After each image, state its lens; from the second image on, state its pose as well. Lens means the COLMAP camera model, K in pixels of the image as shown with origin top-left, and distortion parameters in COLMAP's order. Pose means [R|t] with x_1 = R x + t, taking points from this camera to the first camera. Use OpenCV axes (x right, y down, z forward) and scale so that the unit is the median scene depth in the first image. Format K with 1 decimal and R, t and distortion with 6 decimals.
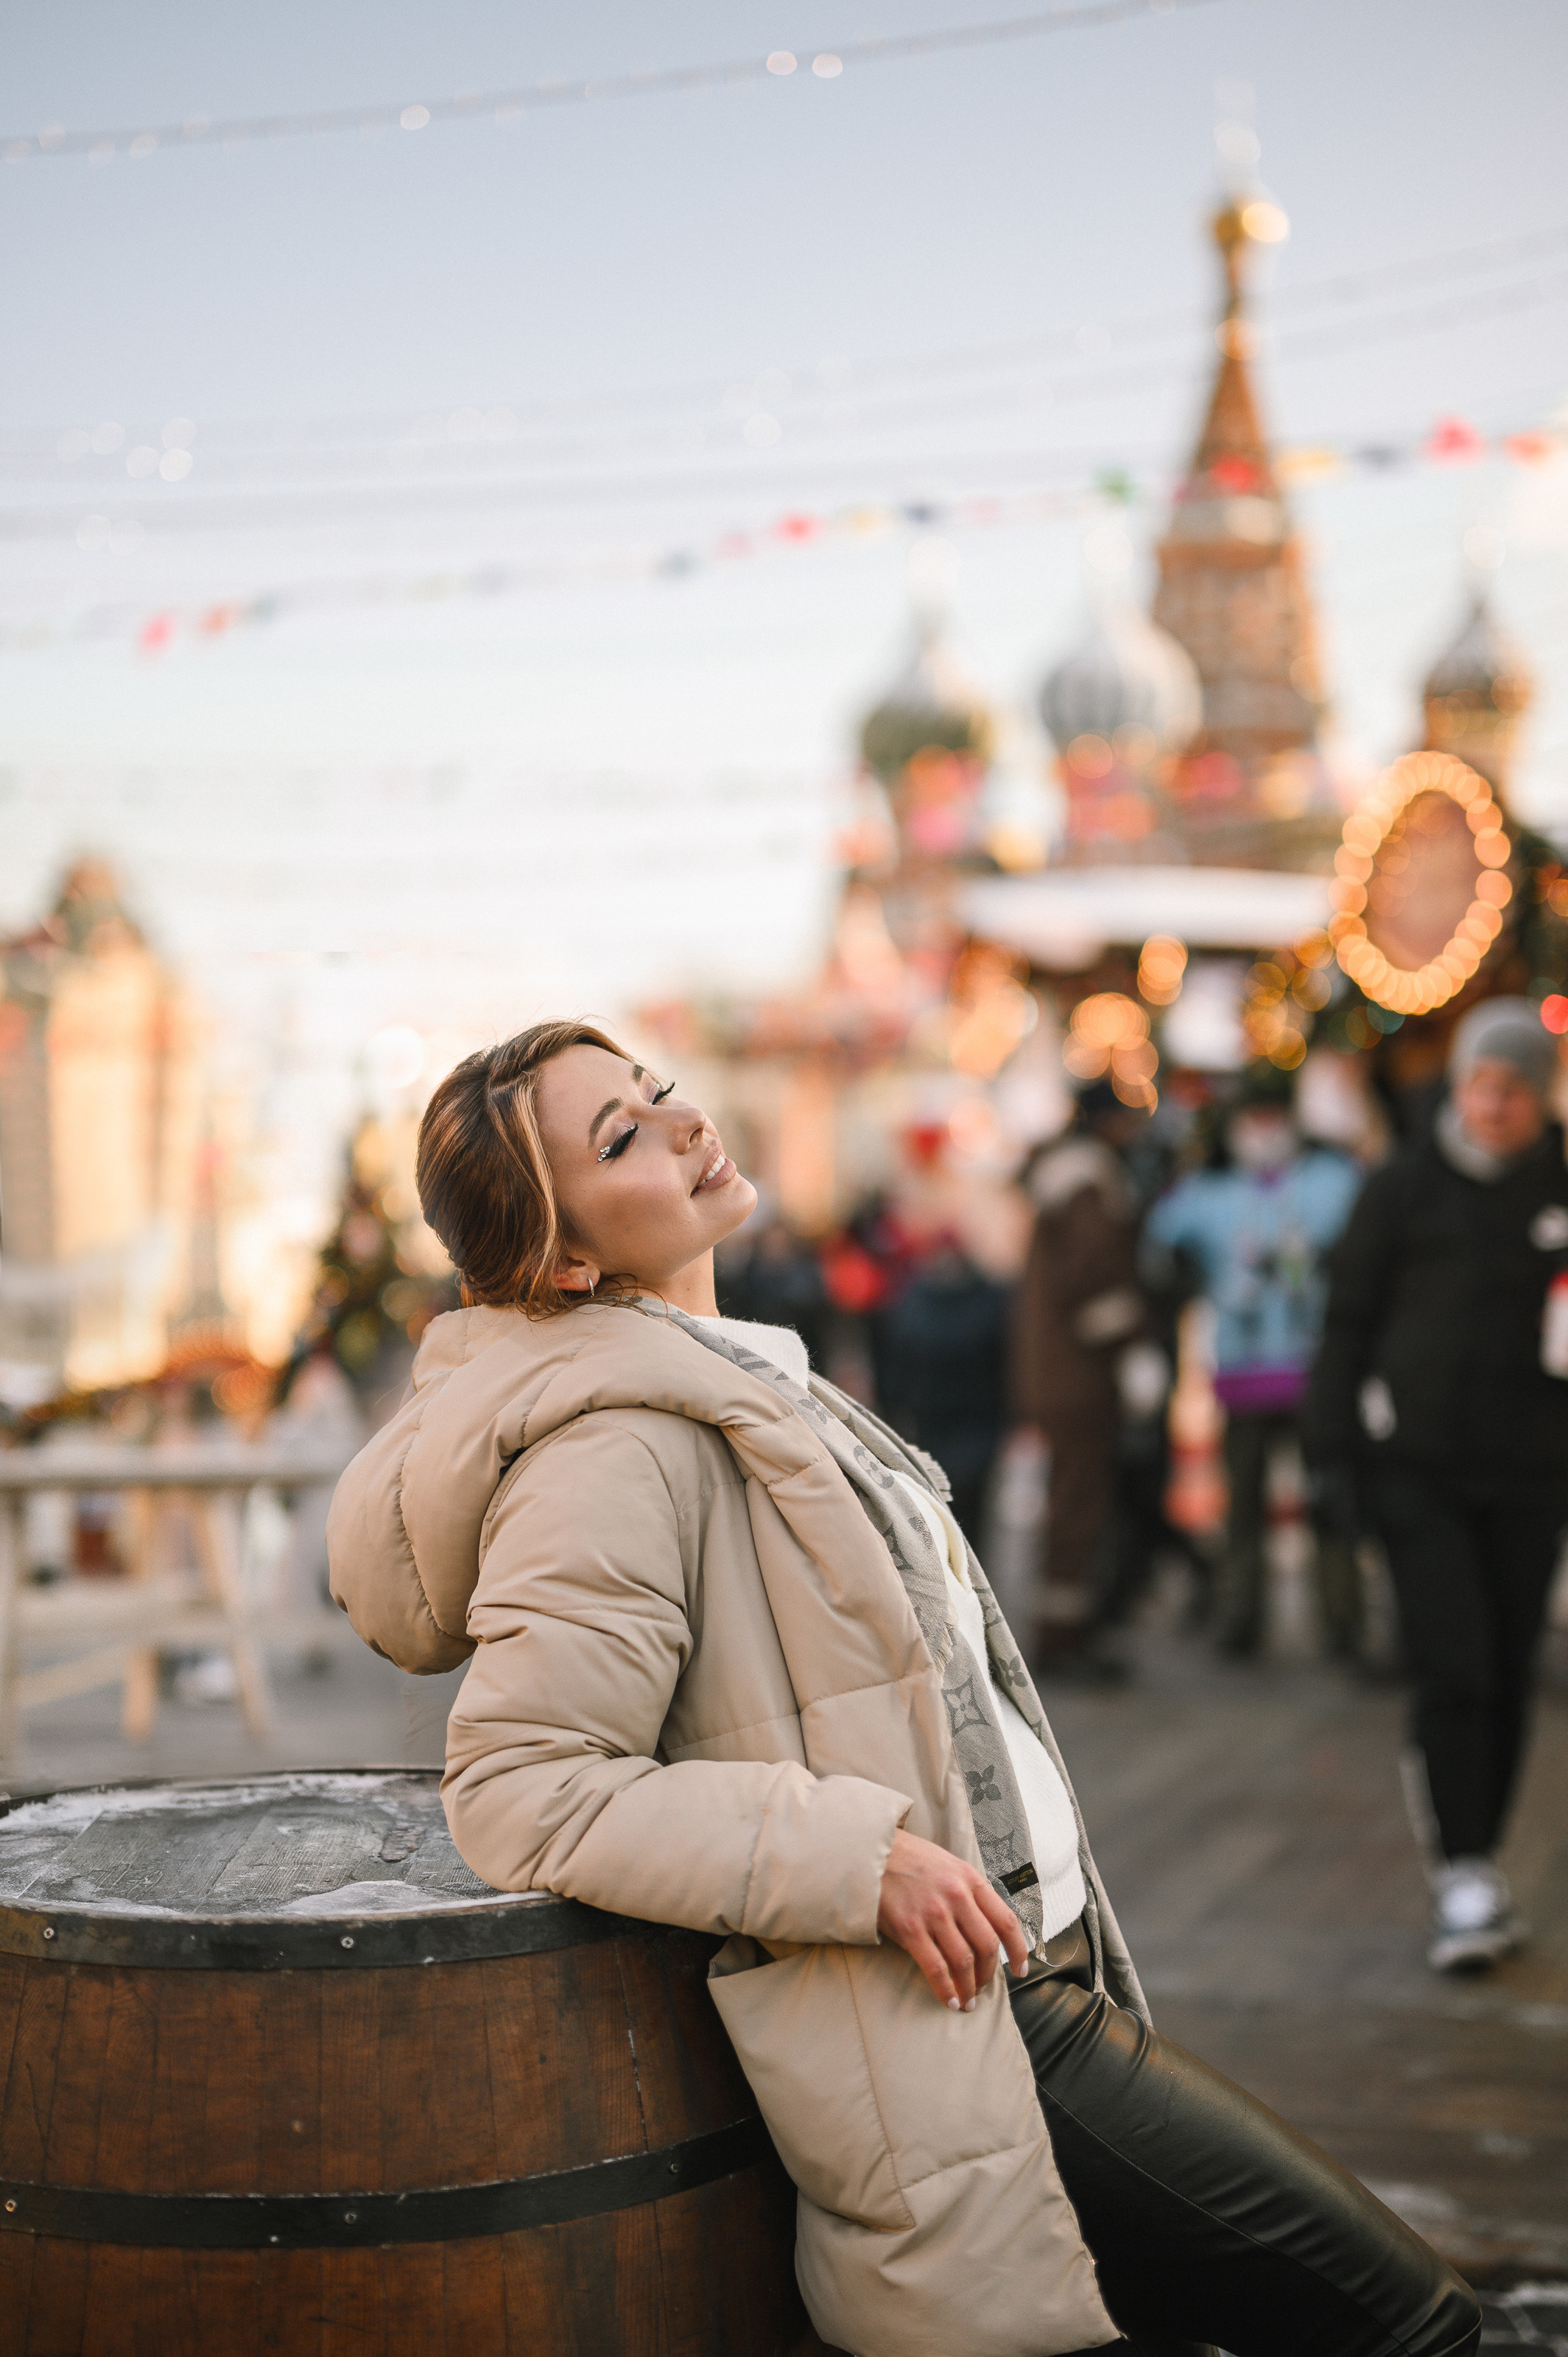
lens RADIAL K [[3471.4, 0, 784.0], [0, 3471.4, 1178.5], [0, 0, 1]] dist [-0.091034, 0.060593]
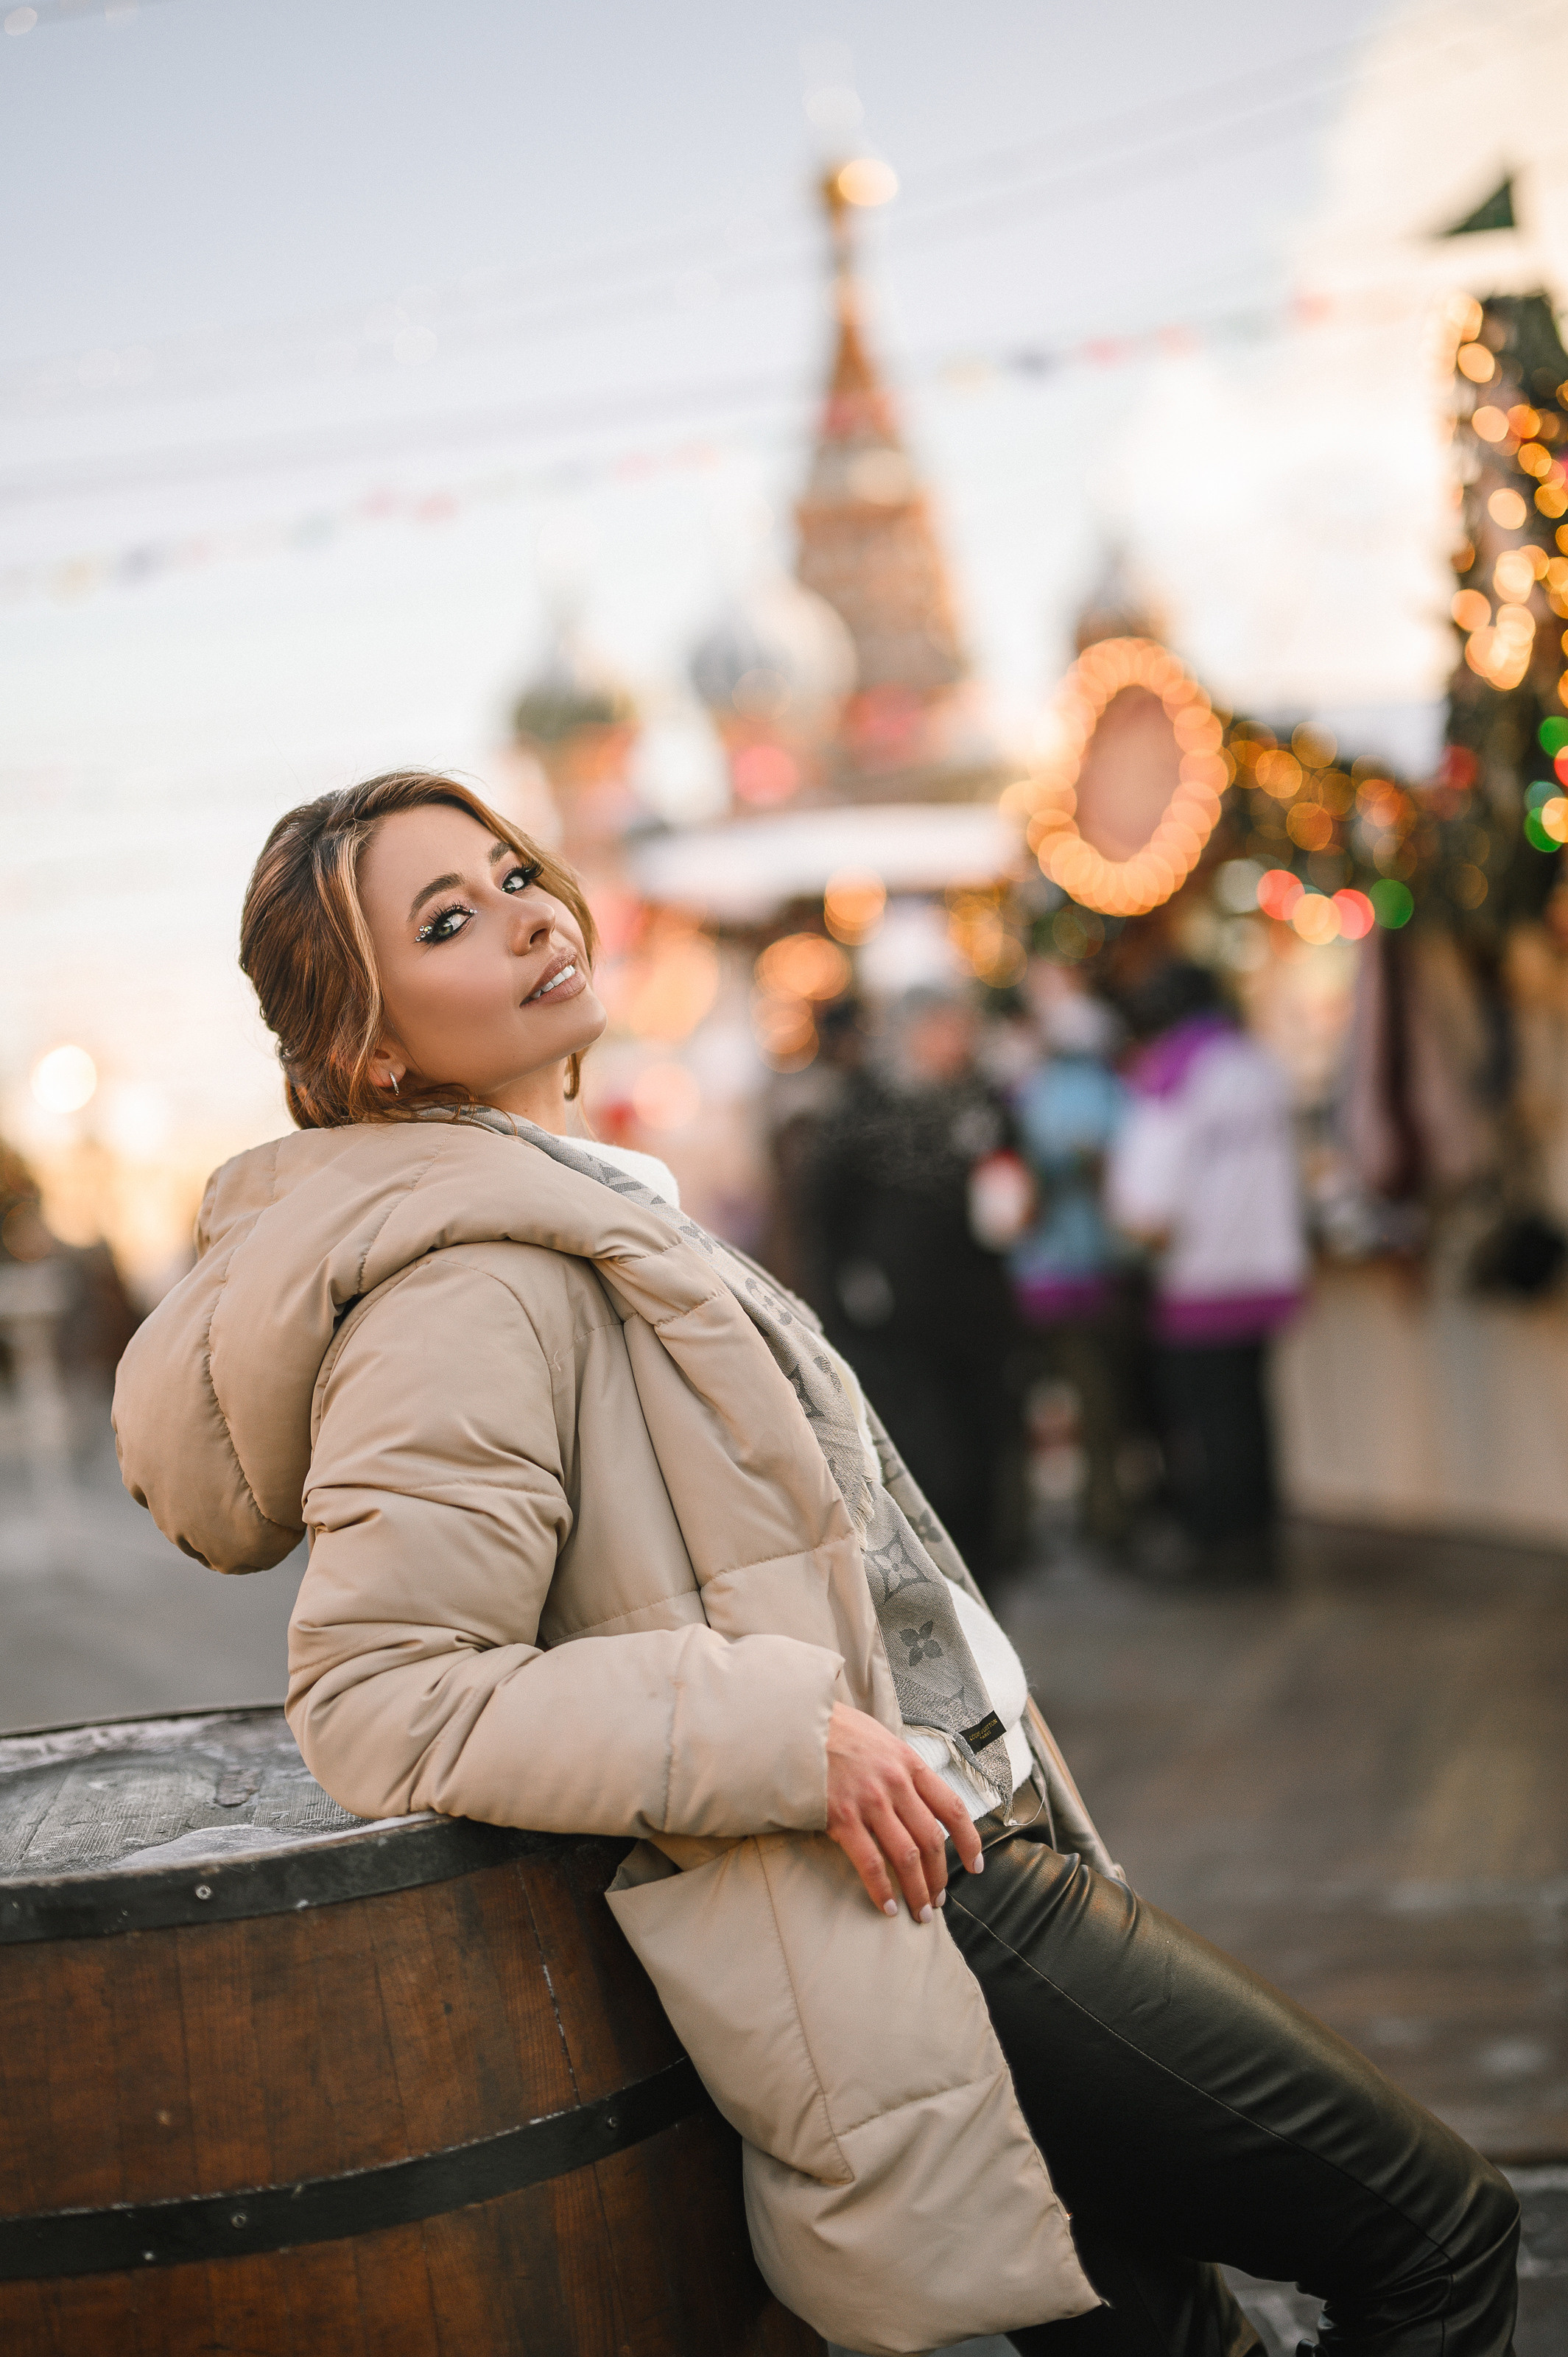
lens RADIAL K [[3471.4, 0, 784.0], [0, 3471.4, 1178.5], [0, 0, 1]] dist [-0.091034, 0.060593]
pose [[0.992241, -0.084420, 0.091272, -0.047337], [0.084064, 0.996430, 0.007747, 0.053336], [-0.091600, -0.000014, 0.995796, 0.153785]]
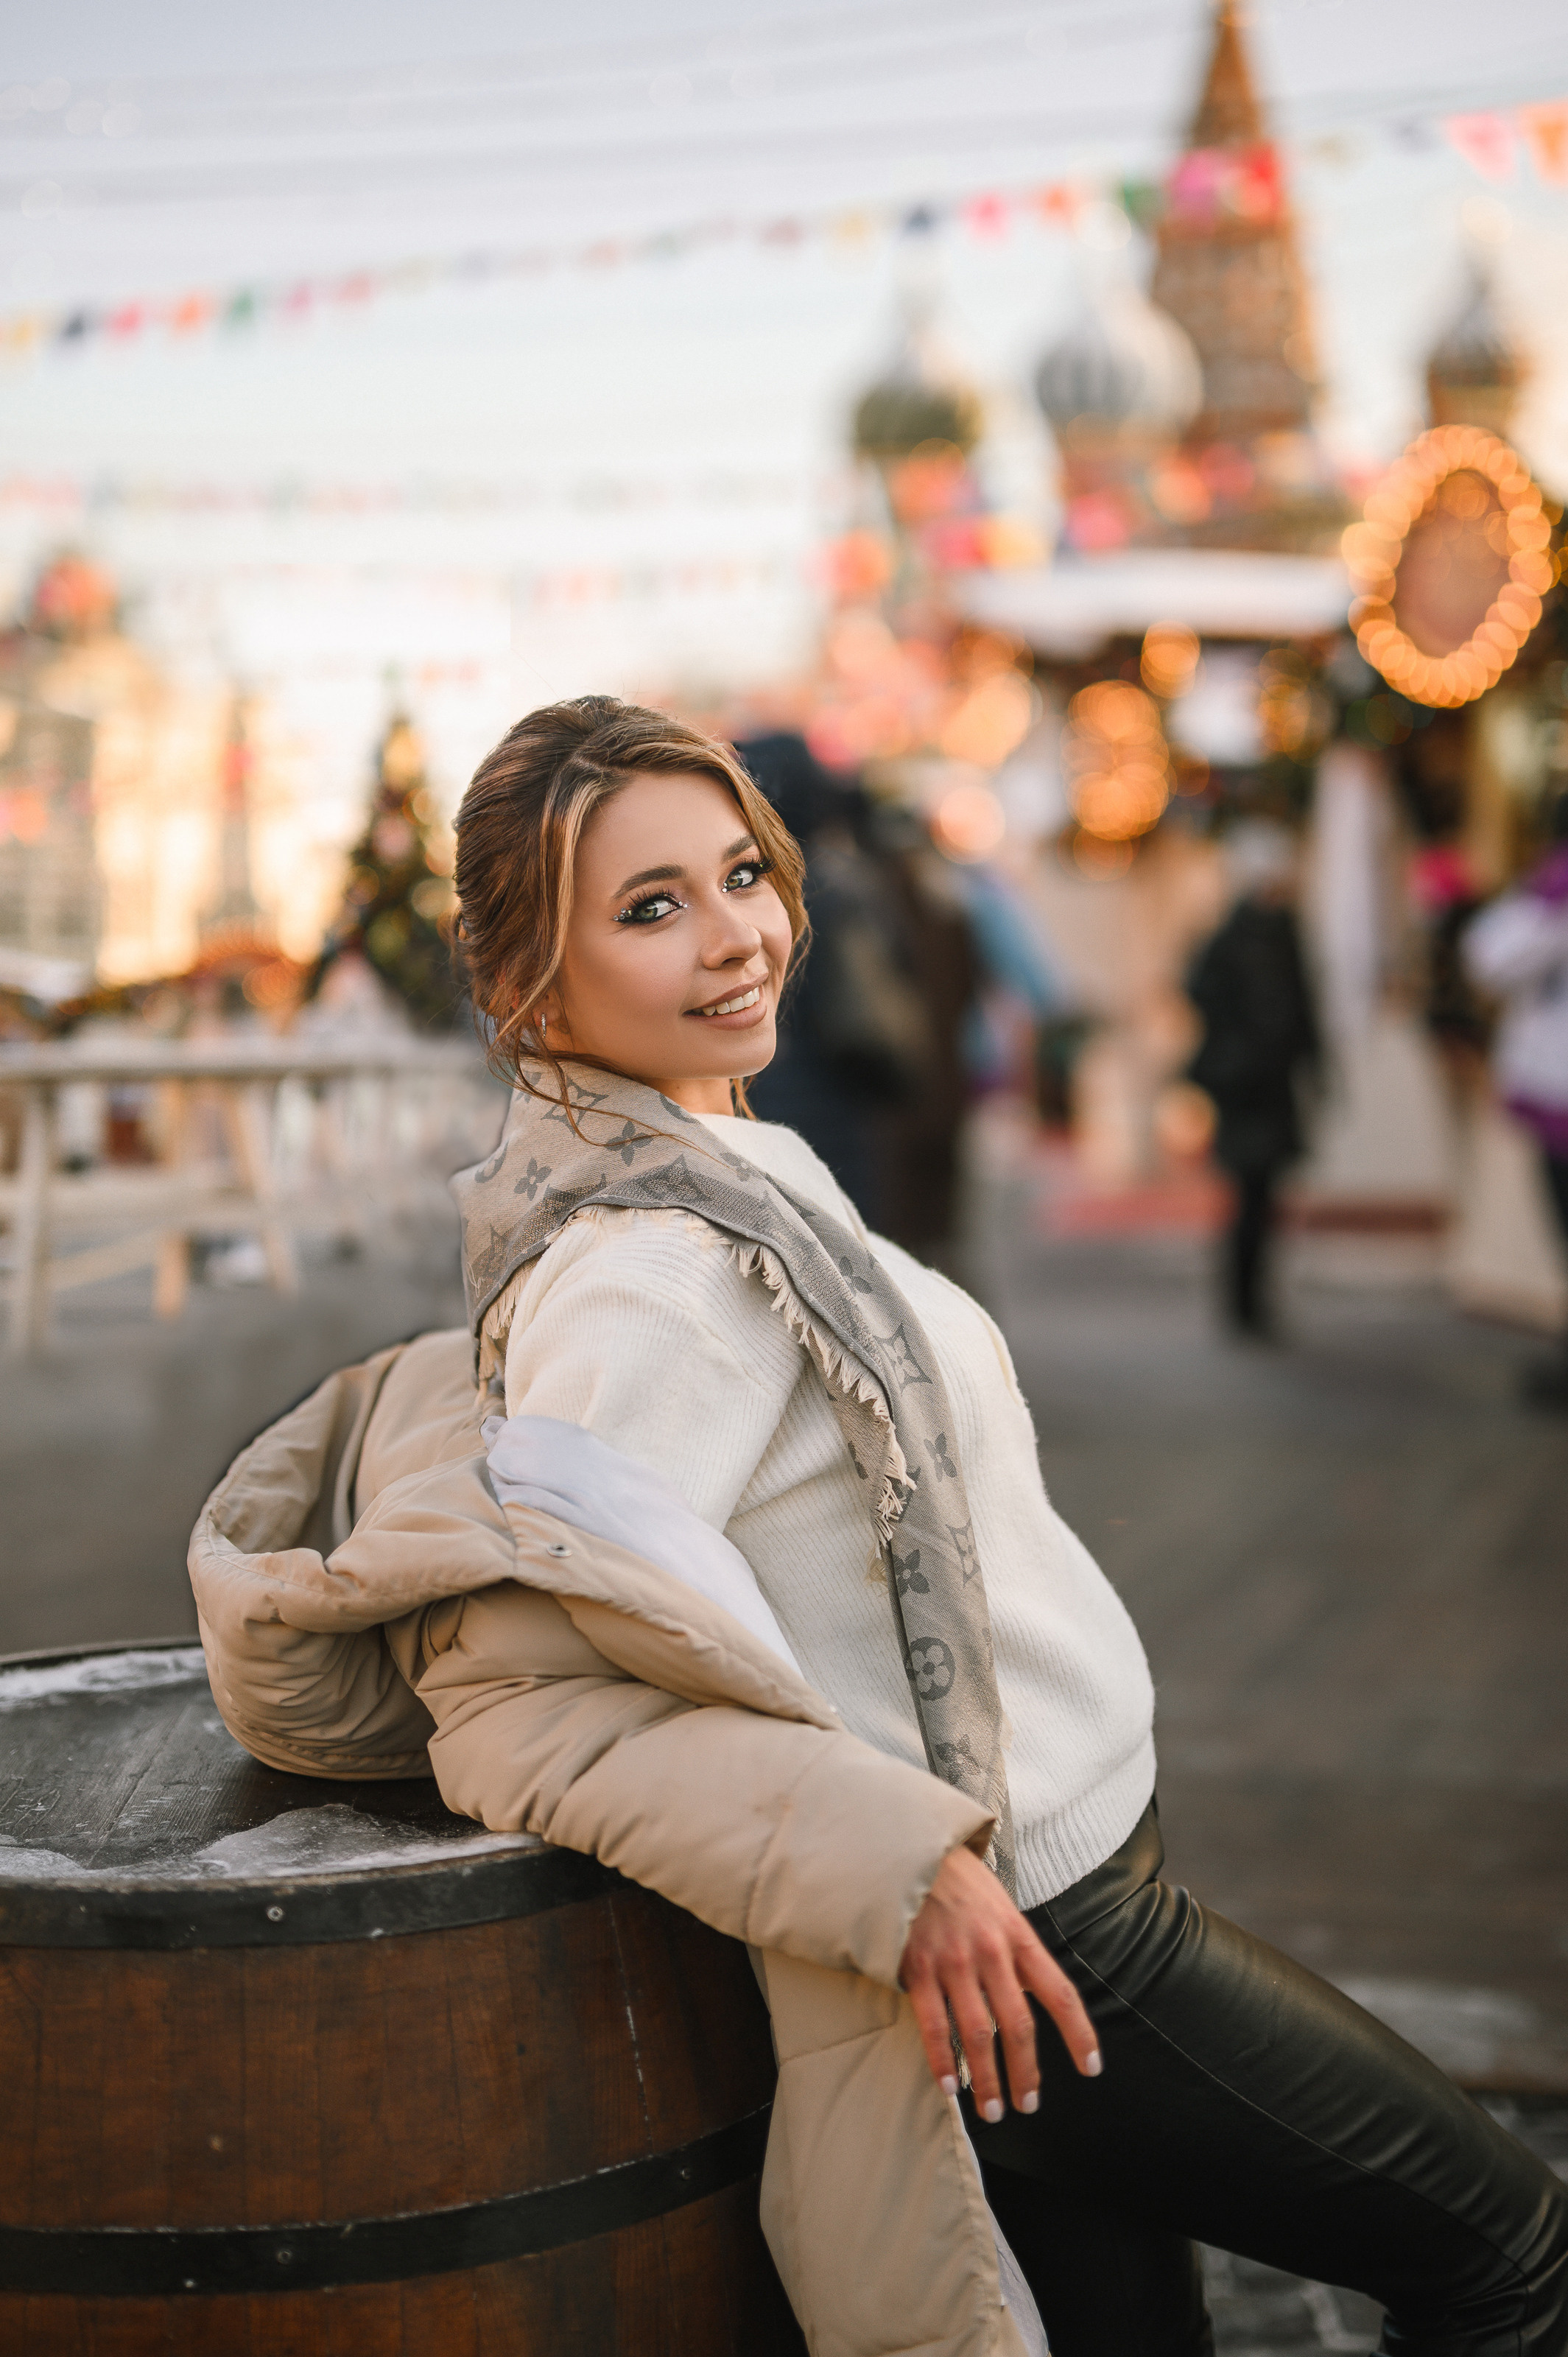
lens RADIAL K [[3471.4, 0, 784.0], [0, 3471.4, 1178.5], [0, 0, 1]] dist [-0.091034, 0.060593]
pose [[0.999964, -0.008307, 0.001818, -0.008056], [0.008114, 0.996066, 0.088239, -0.017879], [-0.002544, -0.088222, 0.996098, 0.209275]]
